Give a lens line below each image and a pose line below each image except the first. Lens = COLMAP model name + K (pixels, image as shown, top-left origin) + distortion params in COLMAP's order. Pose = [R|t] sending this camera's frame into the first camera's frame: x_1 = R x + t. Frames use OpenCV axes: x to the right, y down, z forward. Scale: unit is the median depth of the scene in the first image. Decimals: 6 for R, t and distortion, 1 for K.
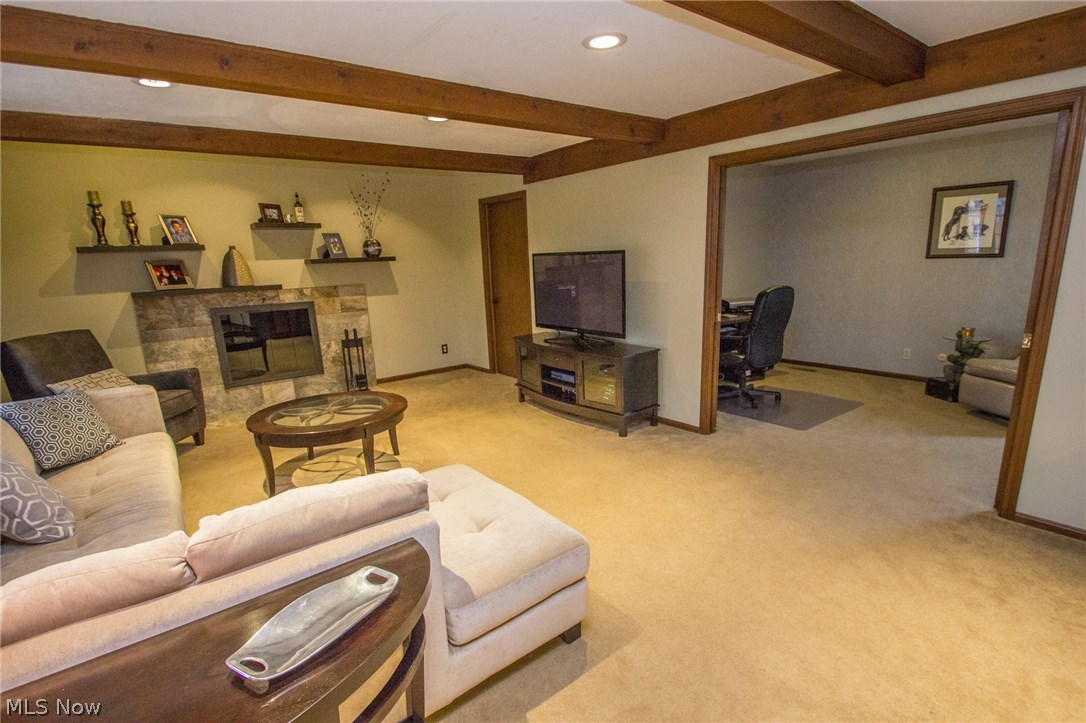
lens RADIAL K [[517.9, 0, 550.8], [0, 517.9, 379.9], [0, 0, 1]] dist [0.024913, -0.028631]
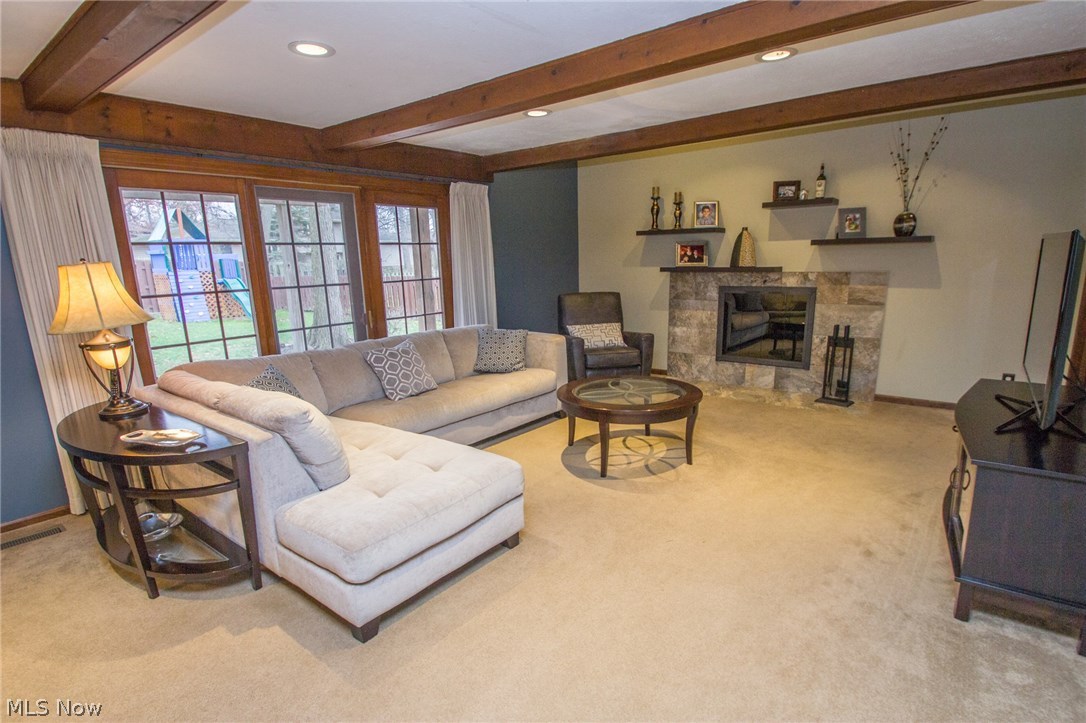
lens RADIAL K [[542.9, 0, 548.5], [0, 542.9, 382.0], [0, 0, 1]] dist [0.001084, 0.000333]
pose [[0.246147, 0.250209, -0.936380, 0.357403], [-0.208707, 0.957123, 0.200888, -0.094410], [0.946495, 0.145981, 0.287814, 0.351168]]
